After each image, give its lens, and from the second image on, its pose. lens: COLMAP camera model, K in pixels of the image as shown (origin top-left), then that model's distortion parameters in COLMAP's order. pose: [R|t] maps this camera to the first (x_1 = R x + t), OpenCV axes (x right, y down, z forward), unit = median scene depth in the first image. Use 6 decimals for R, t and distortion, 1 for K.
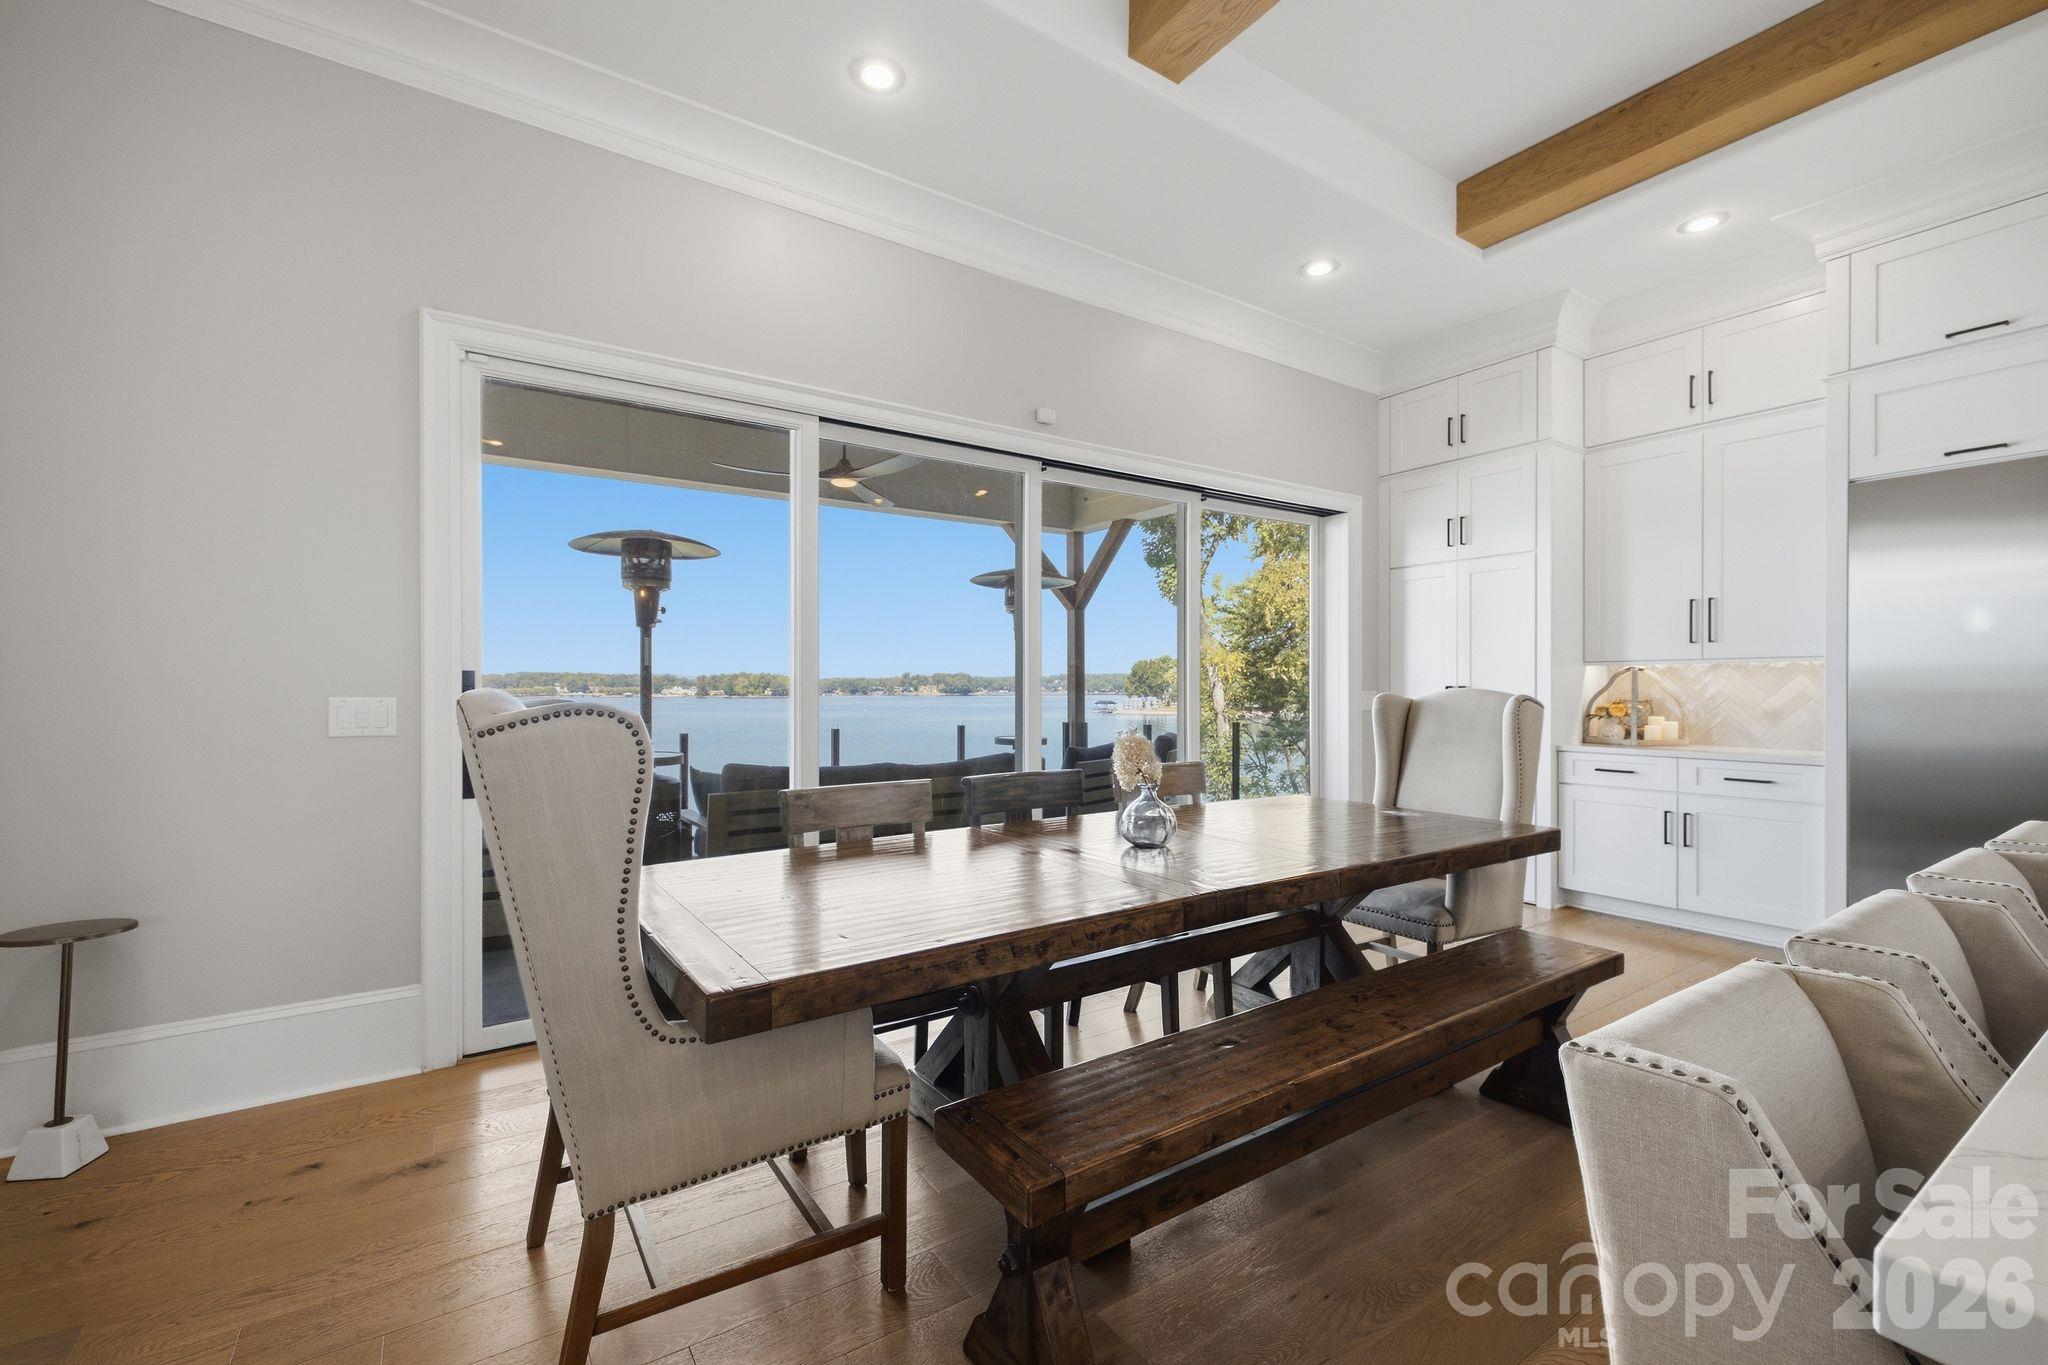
lens RADIAL K [[865.5, 0, 1025.3], [0, 865.5, 685.3], [0, 0, 1]] dist [0.004504, 0.000710]
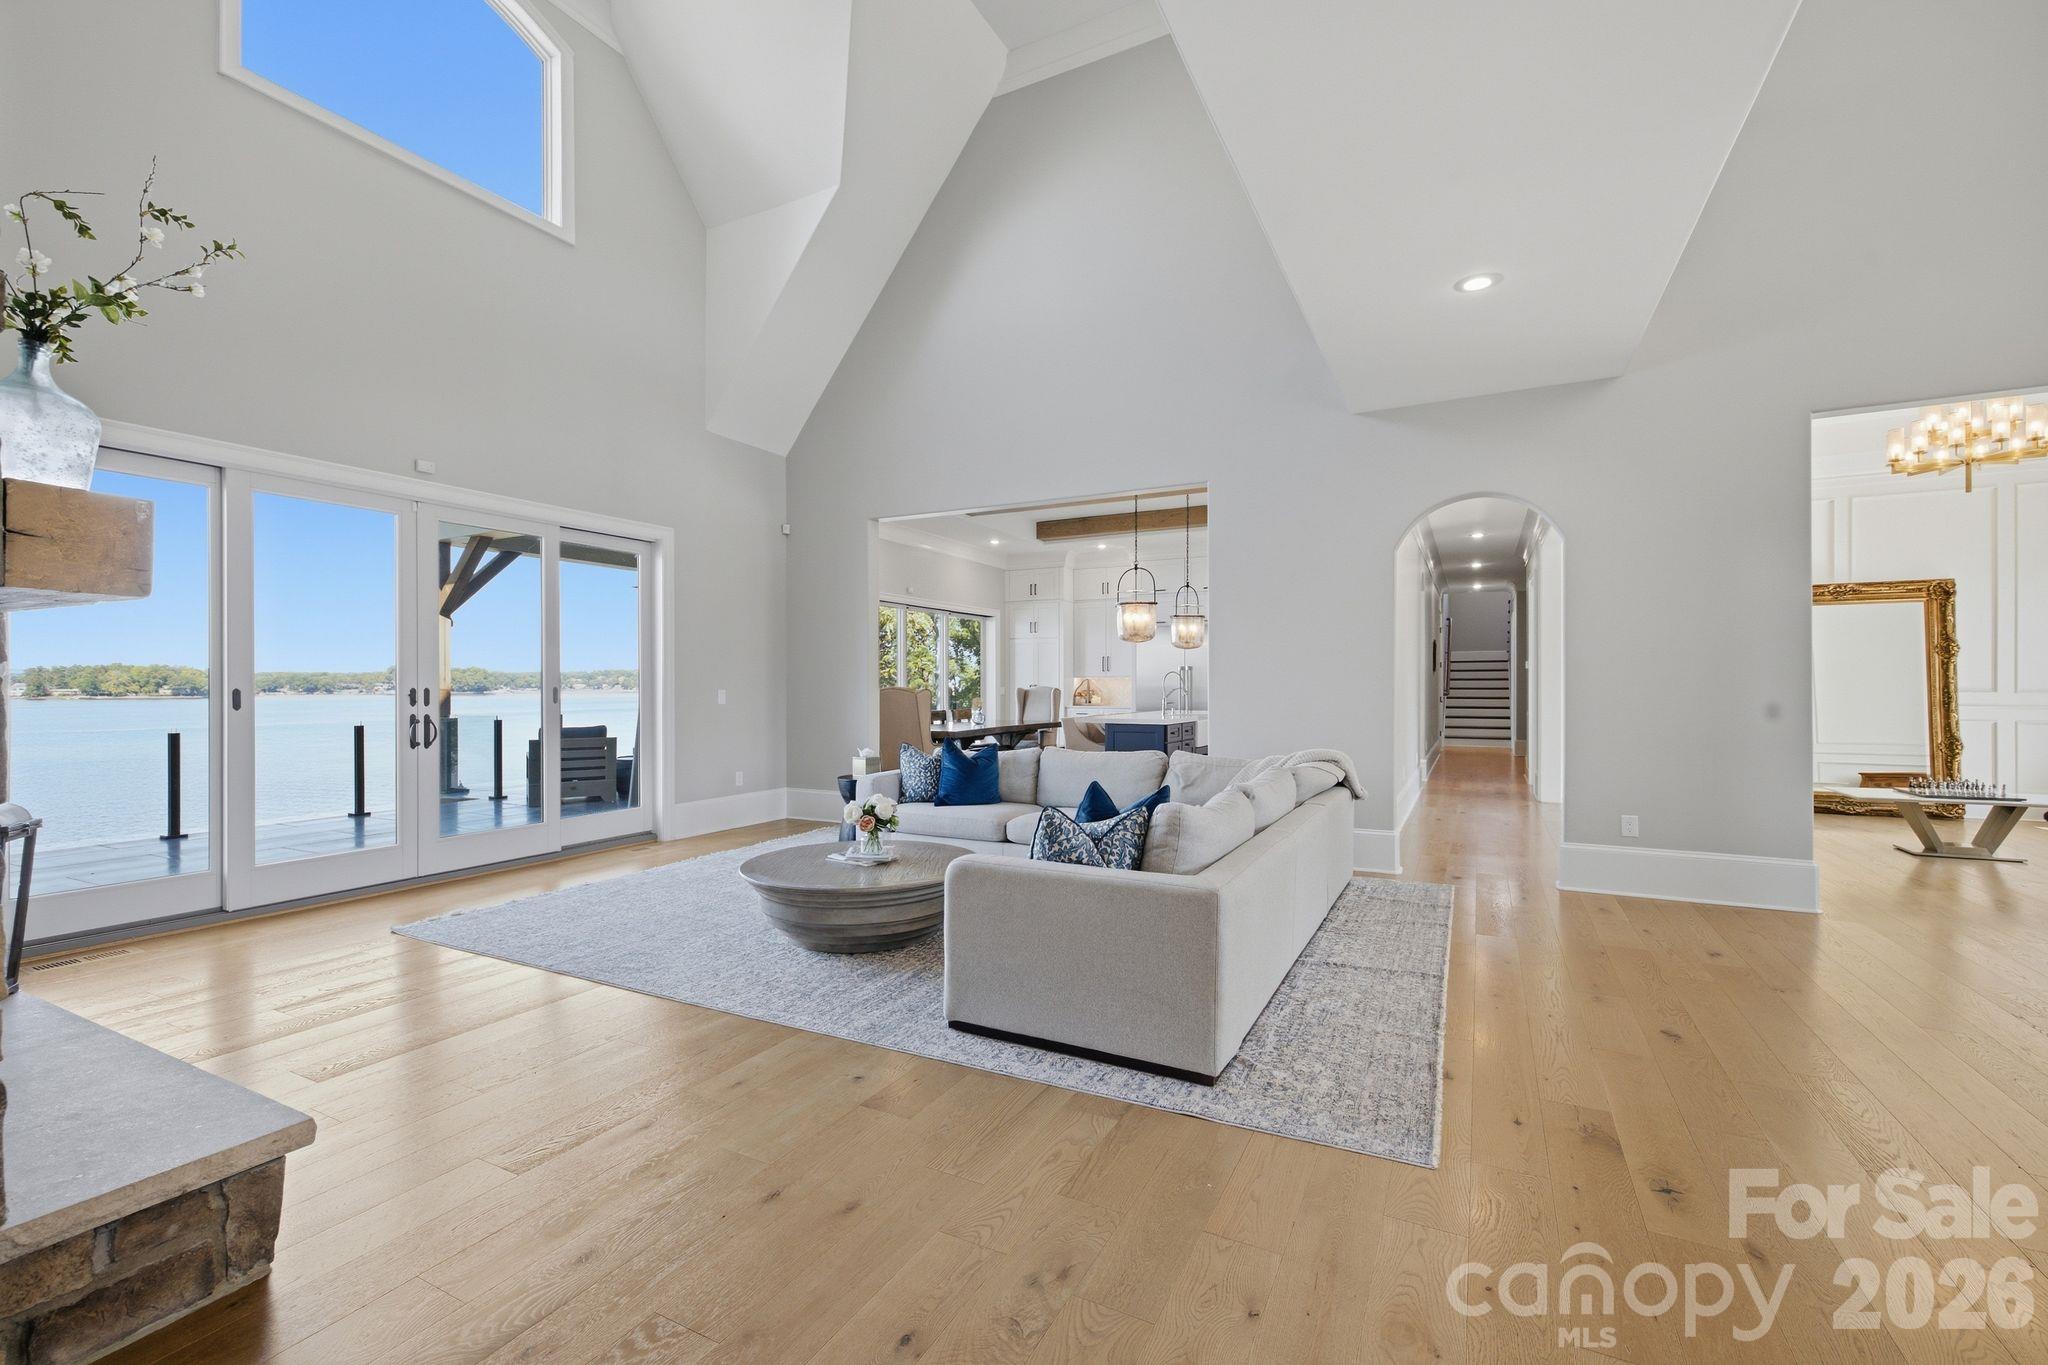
lens RADIAL K [[865.5, 0, 1031.7], [0, 865.5, 683.3], [0, 0, 1]] dist [0.004504, 0.000710]
pose [[0.874383, 0.001174, 0.485234, -0.759544], [-0.001535, 0.999999, 0.000348, -0.005240], [-0.485233, -0.001049, 0.874384, -1.260659]]
